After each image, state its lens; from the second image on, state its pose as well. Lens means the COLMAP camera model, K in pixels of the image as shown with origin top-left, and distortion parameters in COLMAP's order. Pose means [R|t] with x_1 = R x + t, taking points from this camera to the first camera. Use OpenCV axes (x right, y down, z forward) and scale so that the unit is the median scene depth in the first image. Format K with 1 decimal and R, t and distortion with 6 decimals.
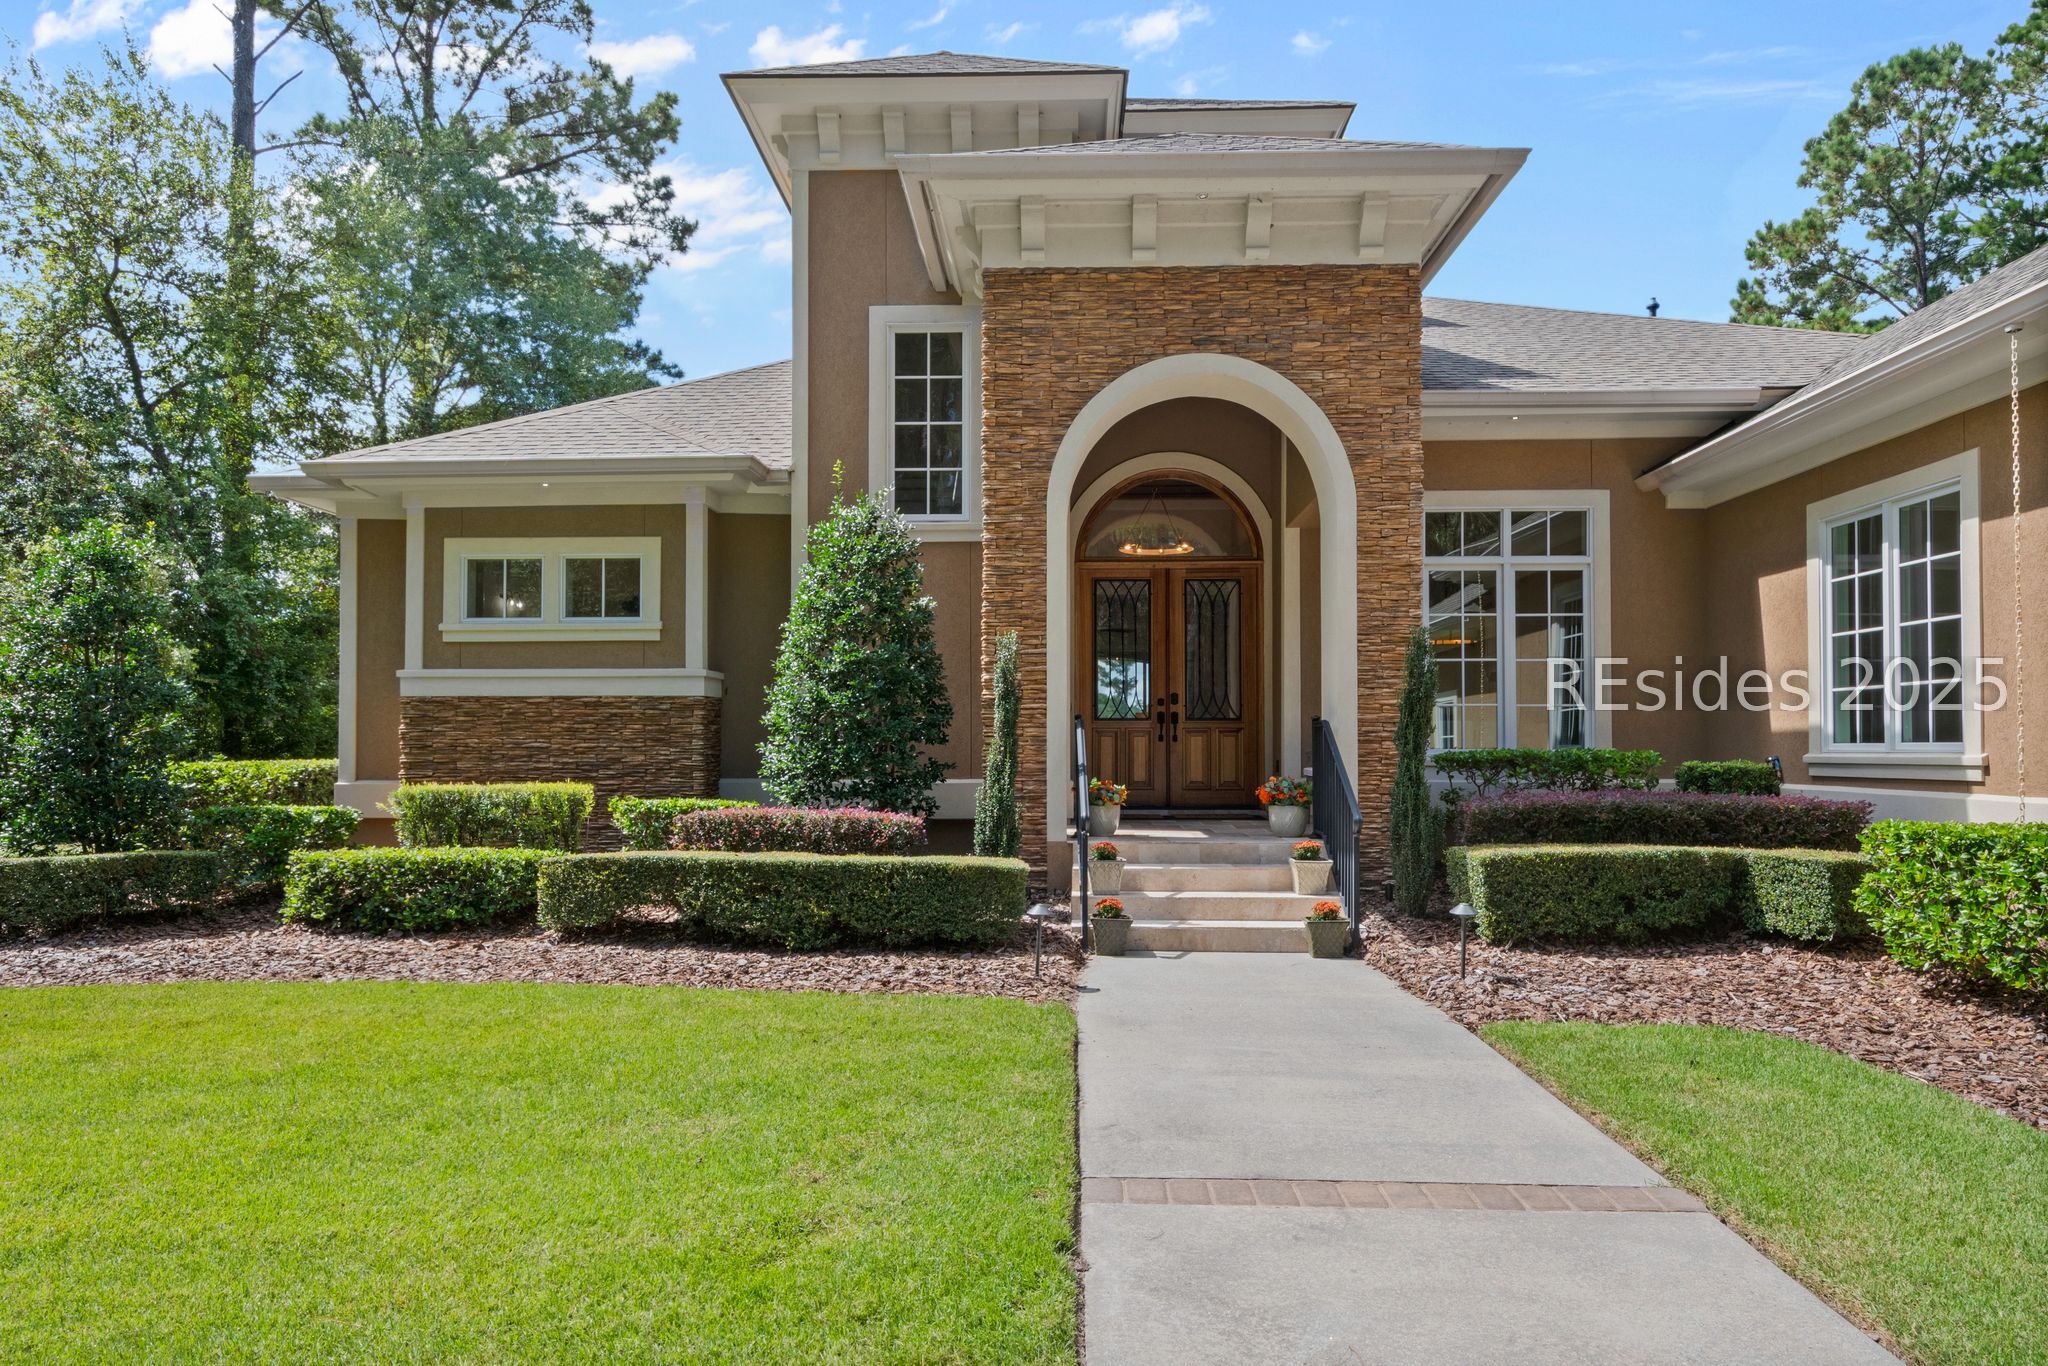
lens RADIAL K [[1003.9, 0, 1026.2], [0, 1003.9, 712.2], [0, 0, 1]] dist [0.003905, -0.000235]
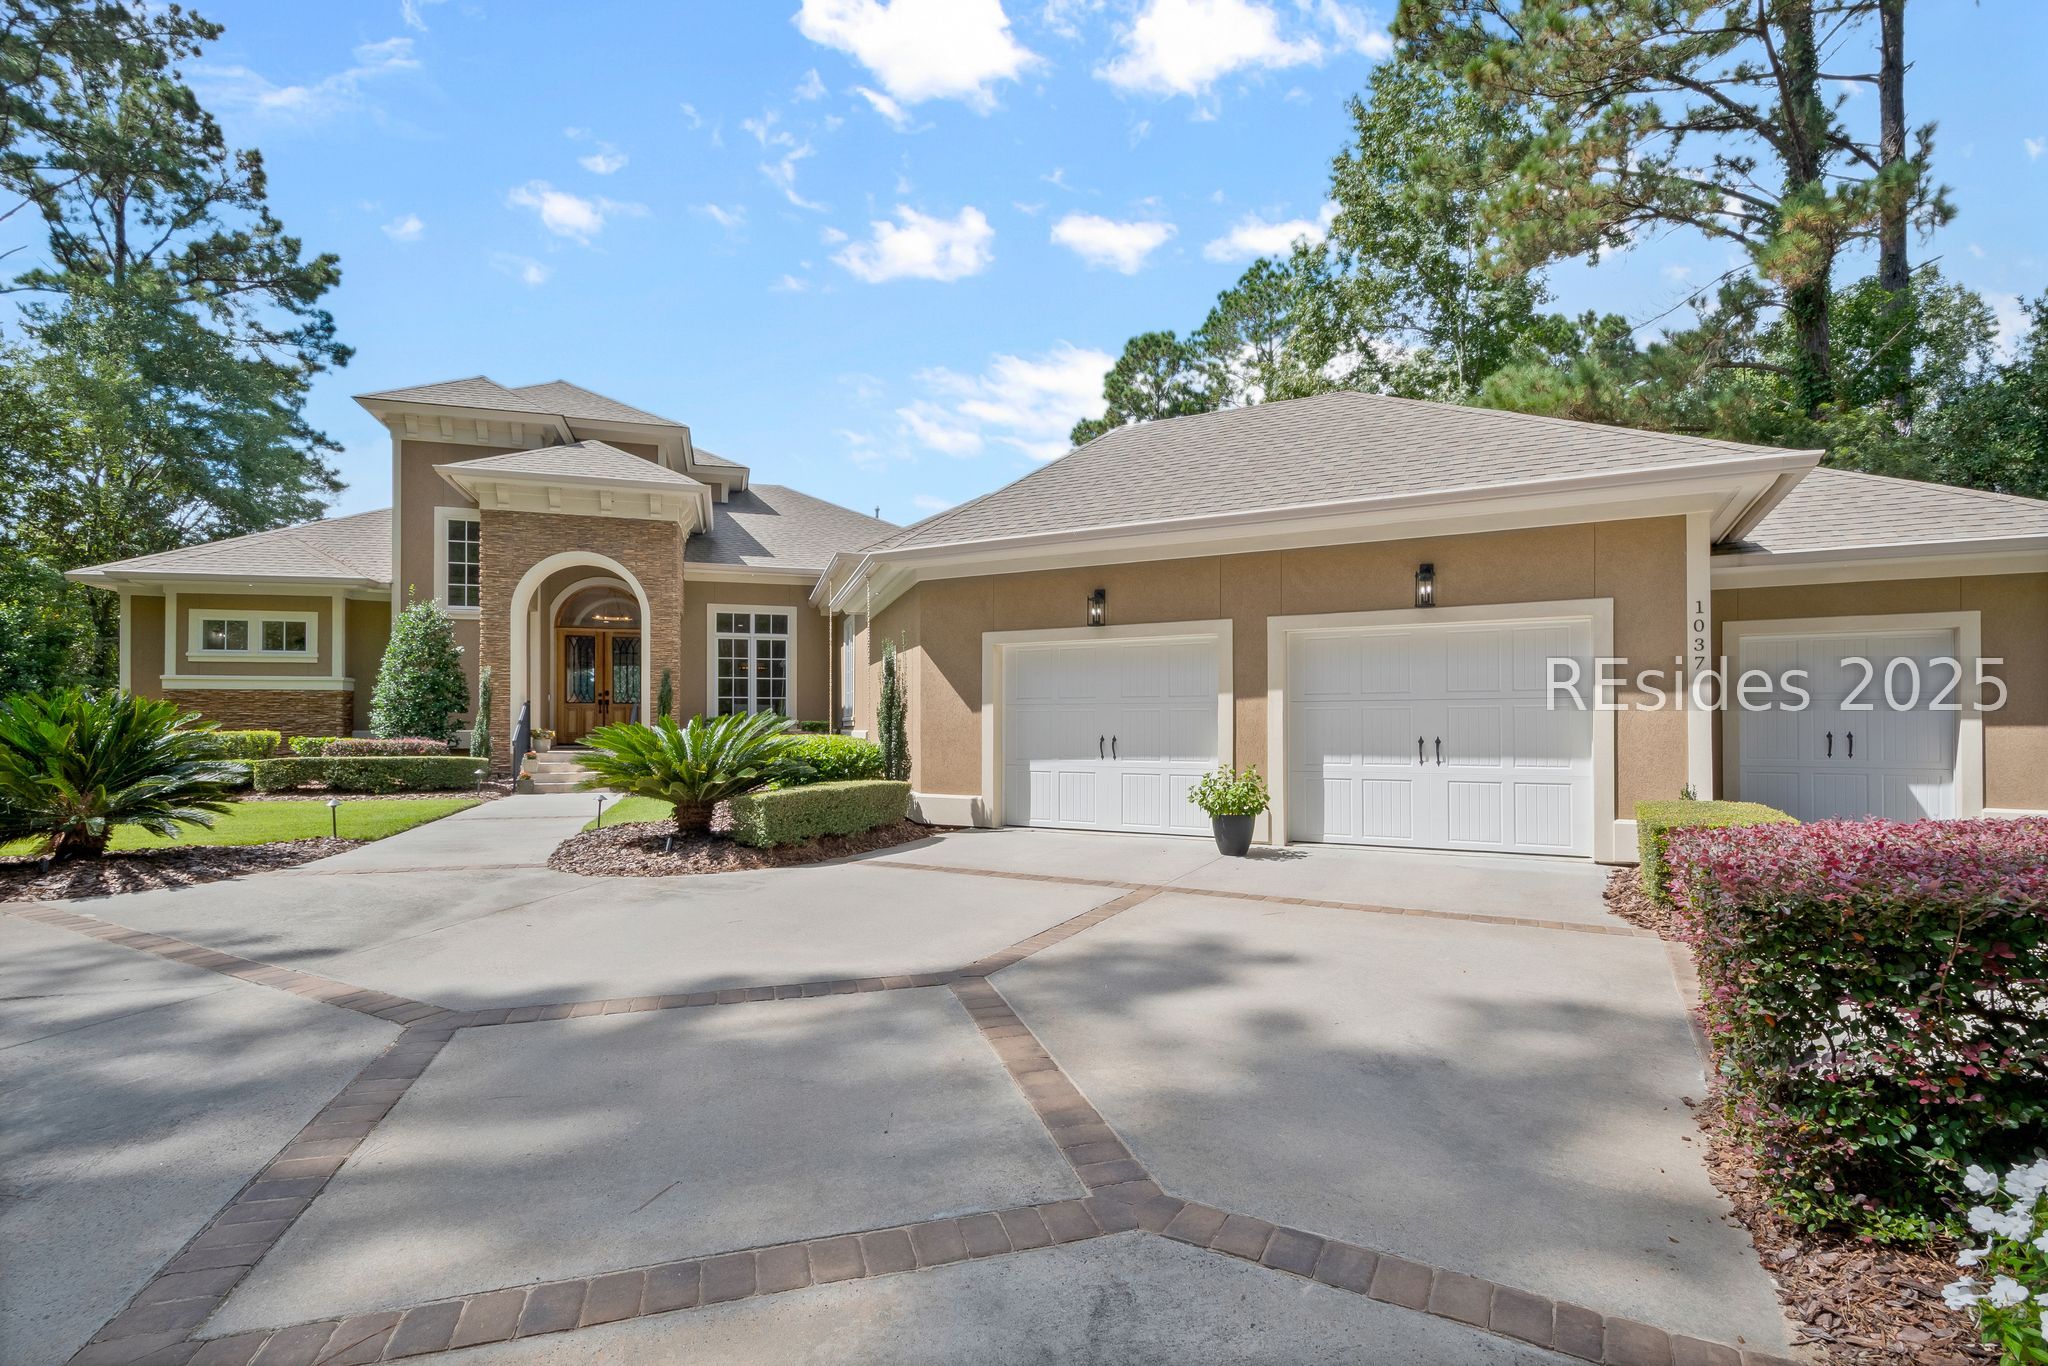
lens RADIAL K [[907.5, 0, 1022.9], [0, 907.5, 712.0], [0, 0, 1]] dist [-0.001977, -0.000884]
pose [[0.954828, 0.004687, 0.297122, 0.463101], [-0.008584, 0.999893, 0.011811, -0.005078], [-0.297035, -0.013828, 0.954767, -1.200812]]
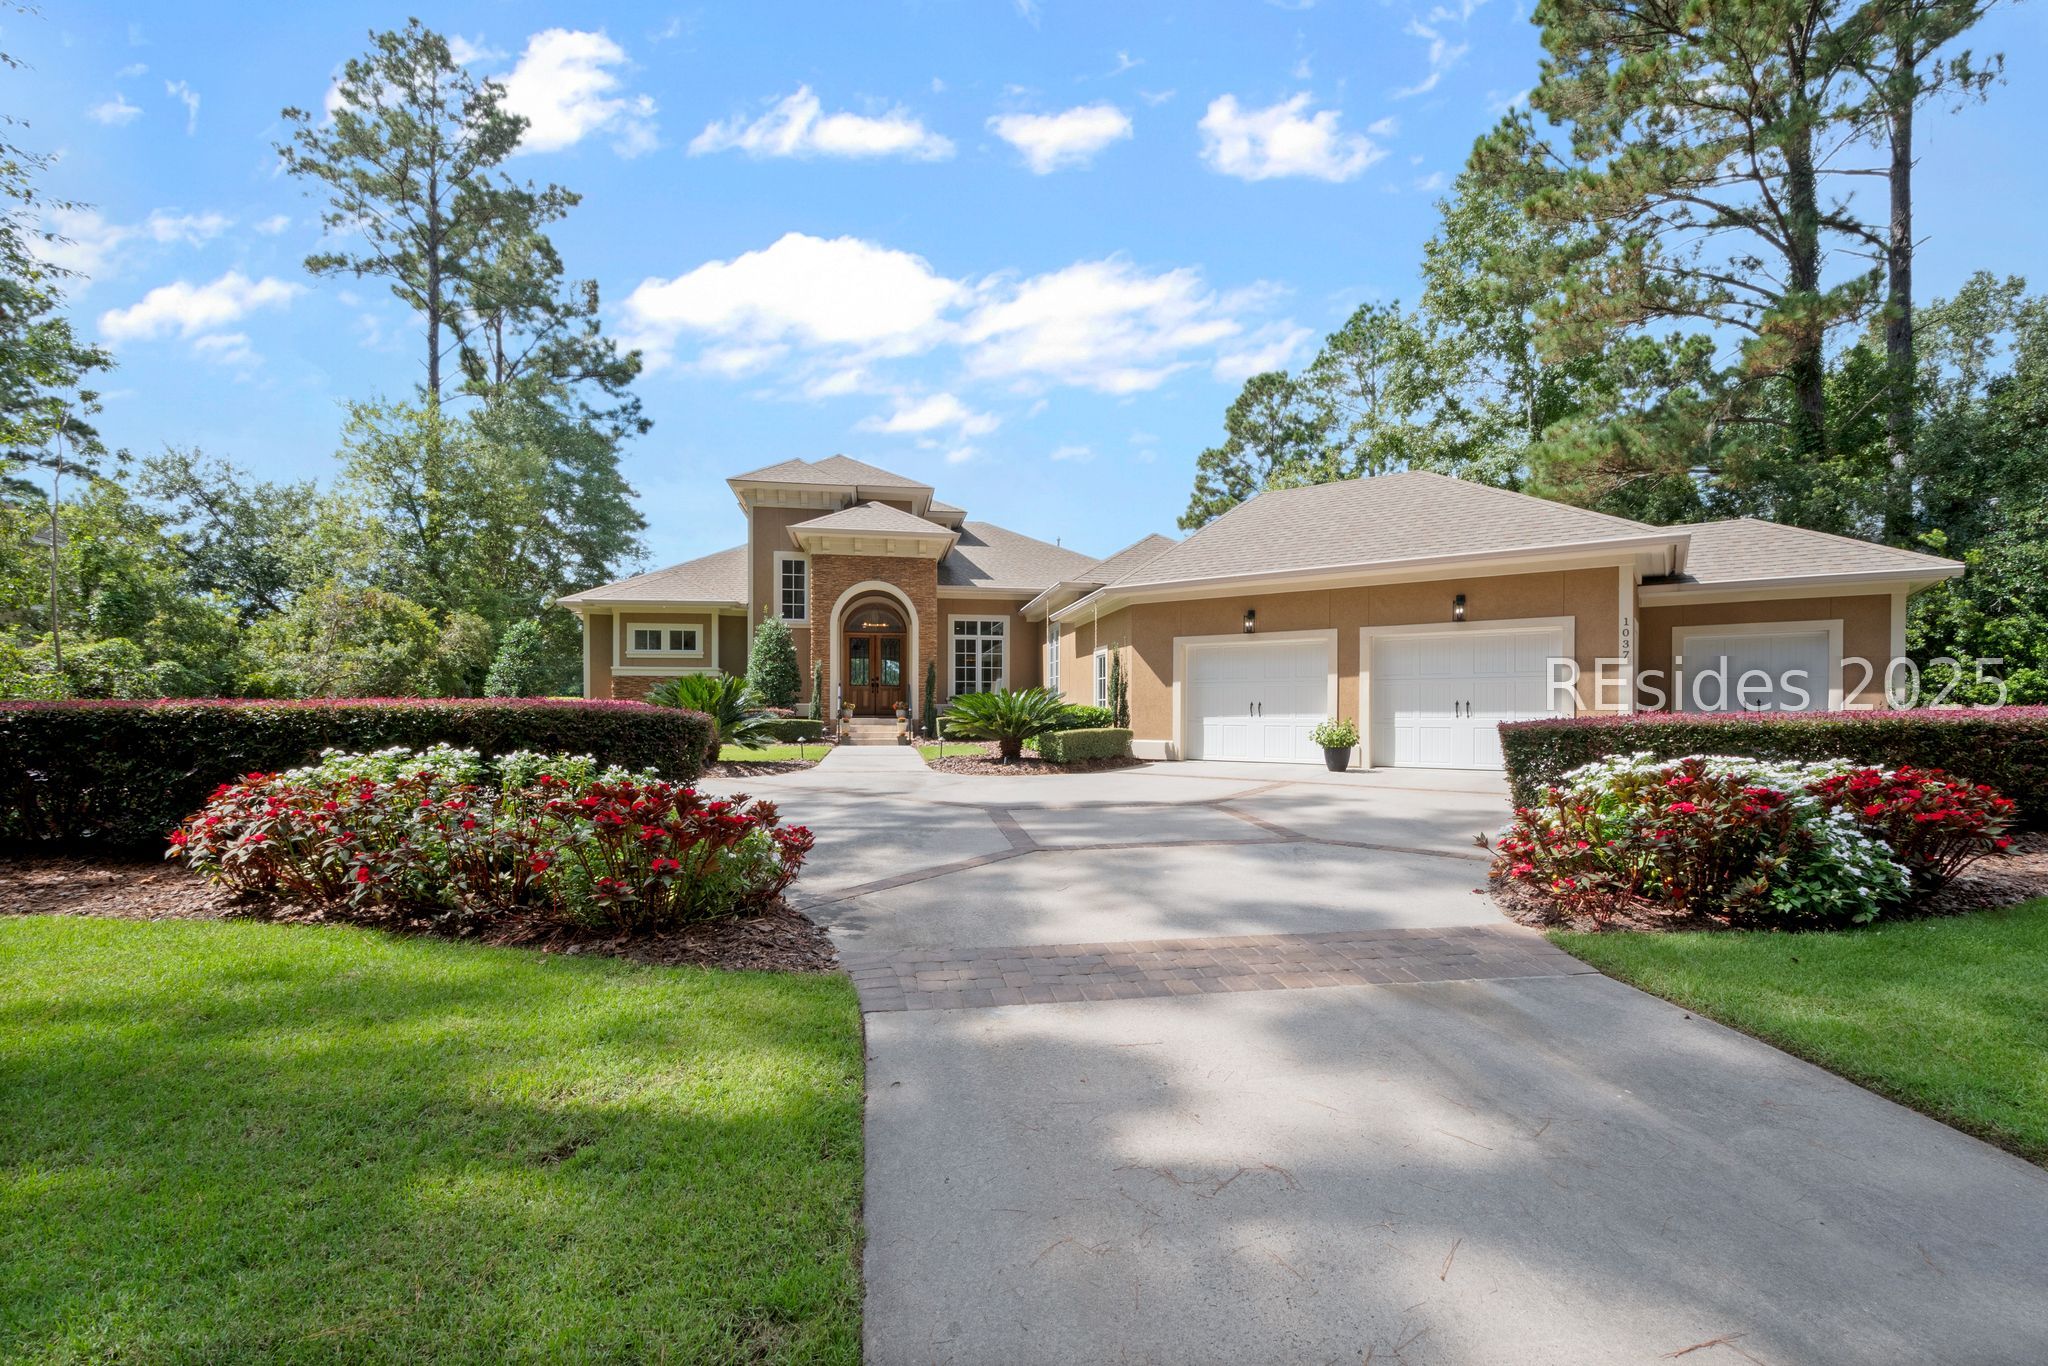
lens RADIAL K [[897.1, 0, 1013.6], [0, 897.1, 711.9], [0, 0, 1]] dist [0.003881, 0.000188]
pose [[0.983349, 0.003446, 0.181692, 0.070092], [-0.007813, 0.999697, 0.023329, 0.021245], [-0.181556, -0.024360, 0.983079, -1.876360]]
